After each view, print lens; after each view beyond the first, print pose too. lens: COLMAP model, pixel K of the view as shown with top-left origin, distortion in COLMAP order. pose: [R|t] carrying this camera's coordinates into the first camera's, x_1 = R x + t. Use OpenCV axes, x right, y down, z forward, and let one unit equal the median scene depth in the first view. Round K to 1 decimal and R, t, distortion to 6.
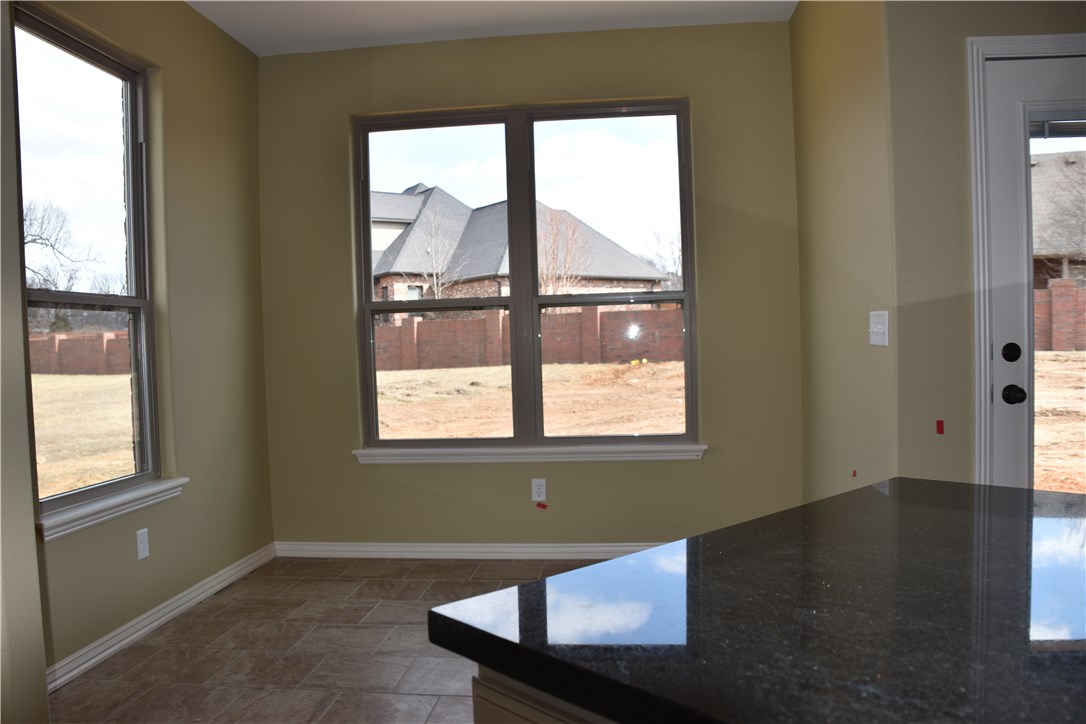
lens RADIAL K [[864.4, 0, 544.5], [0, 864.4, 384.1], [0, 0, 1]] dist [-0.173679, 0.136189]
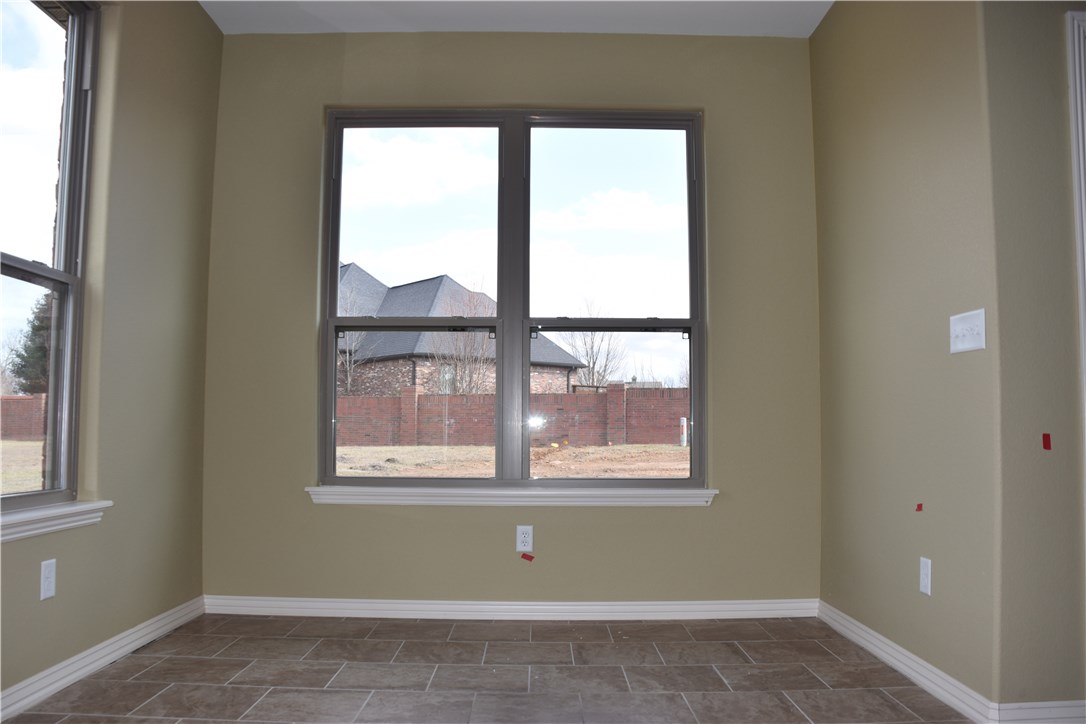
lens RADIAL K [[864.4, 0, 544.5], [0, 864.4, 384.1], [0, 0, 1]] dist [-0.173679, 0.136189]
pose [[0.992864, 0.040228, 0.112265, -0.089894], [-0.027827, 0.993551, -0.109921, 0.063470], [-0.115963, 0.106012, 0.987580, 0.132410]]
